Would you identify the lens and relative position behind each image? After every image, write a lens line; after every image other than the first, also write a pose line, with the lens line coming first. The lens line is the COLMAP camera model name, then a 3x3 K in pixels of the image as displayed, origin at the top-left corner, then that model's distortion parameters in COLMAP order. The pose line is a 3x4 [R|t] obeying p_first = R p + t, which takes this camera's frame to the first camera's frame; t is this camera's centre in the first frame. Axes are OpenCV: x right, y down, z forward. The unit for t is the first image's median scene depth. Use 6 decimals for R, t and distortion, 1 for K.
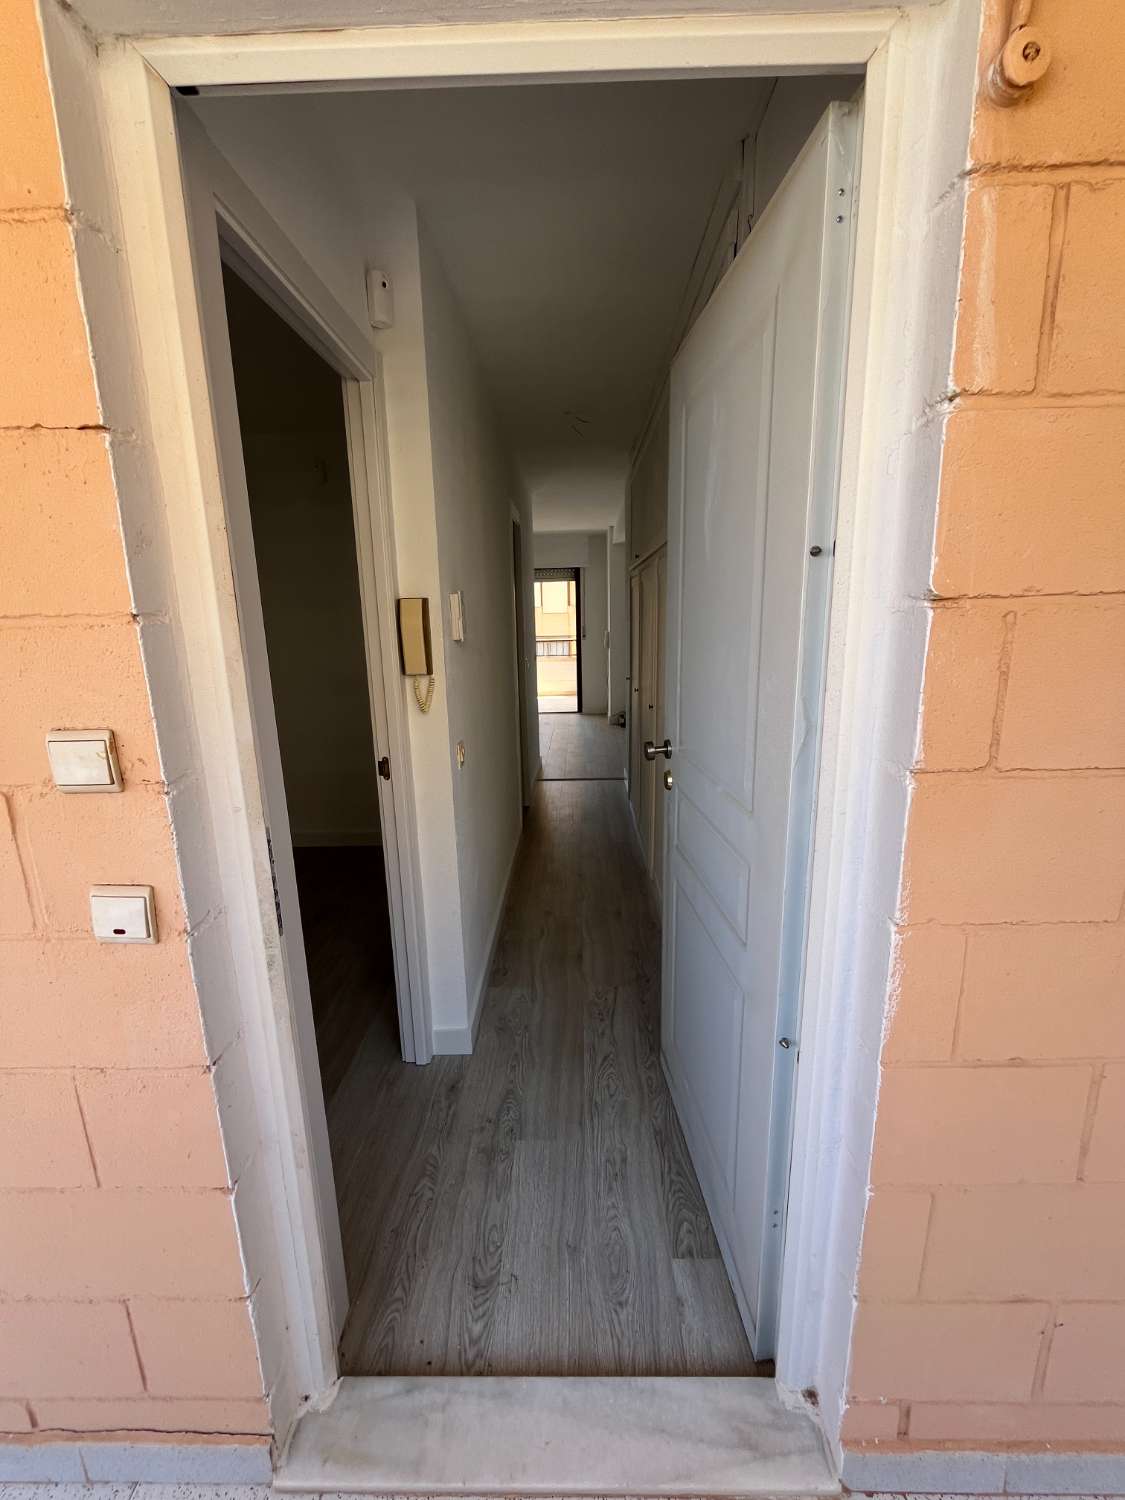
lens RADIAL K [[610.8, 0, 563.1], [0, 610.8, 747.4], [0, 0, 1]] dist [-0.003940, 0.000262]
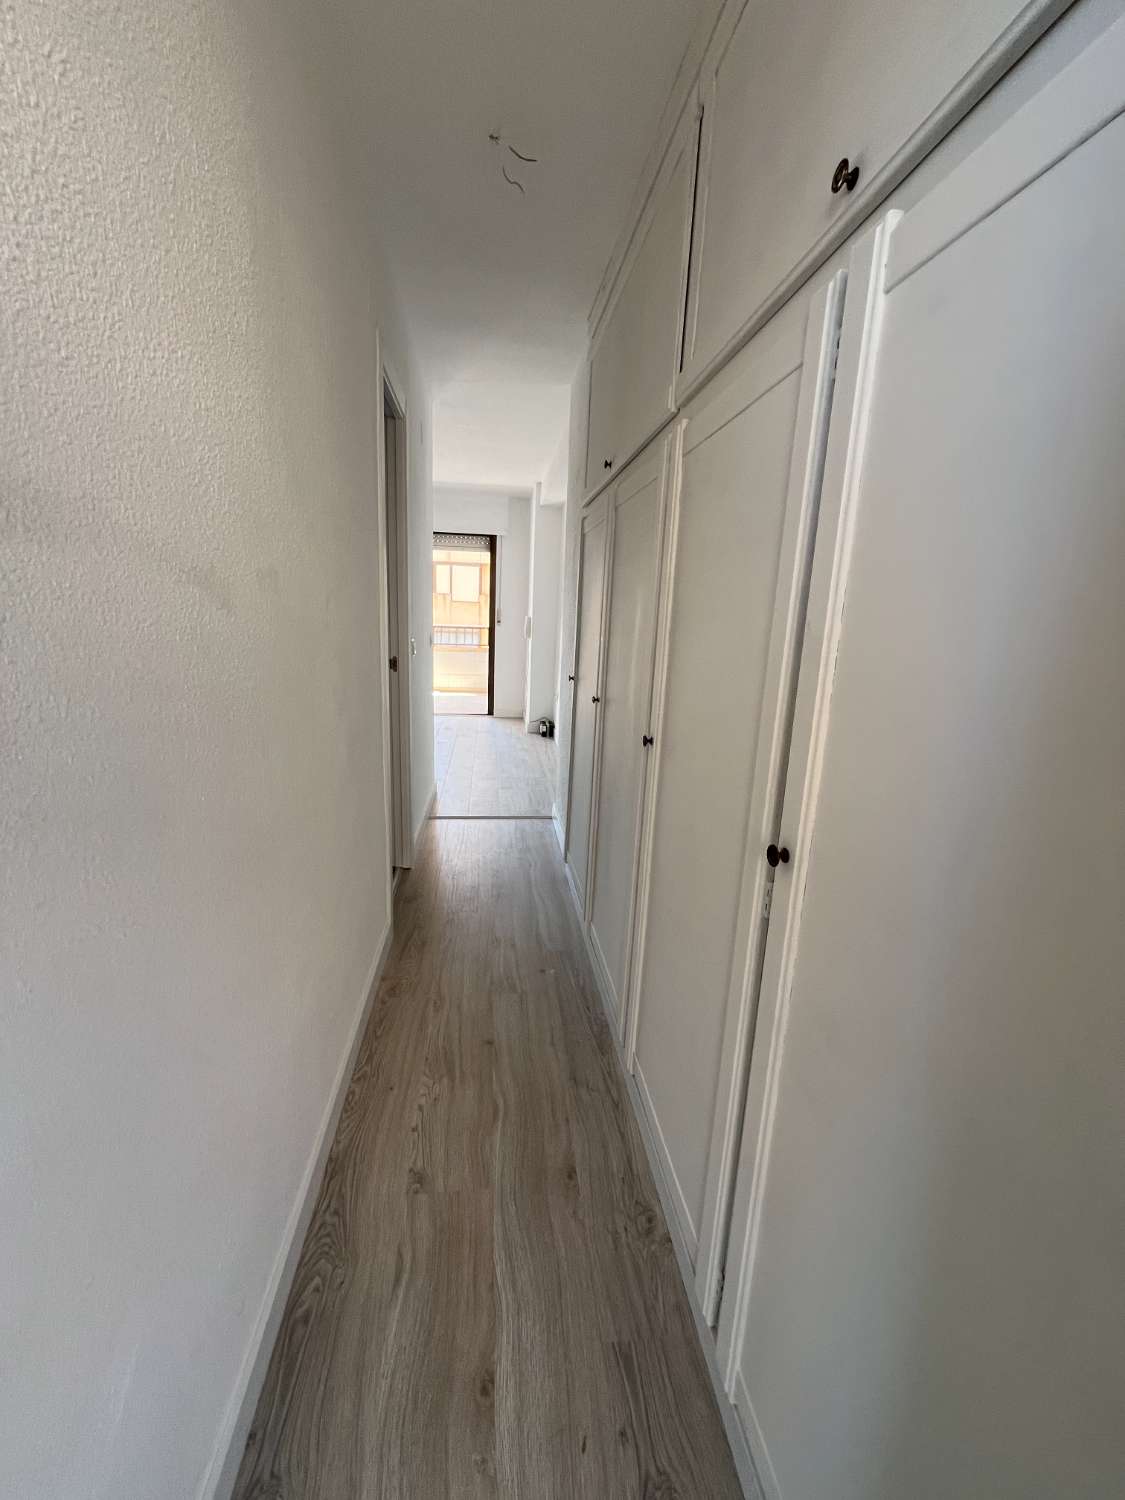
lens RADIAL K [[610.8, 0, 565.8], [0, 610.8, 751.0], [0, 0, 1]] dist [-0.003940, 0.000262]
pose [[0.987435, 0.029798, 0.155190, 0.001580], [-0.031814, 0.999438, 0.010524, -0.024404], [-0.154790, -0.015329, 0.987829, 0.205829]]
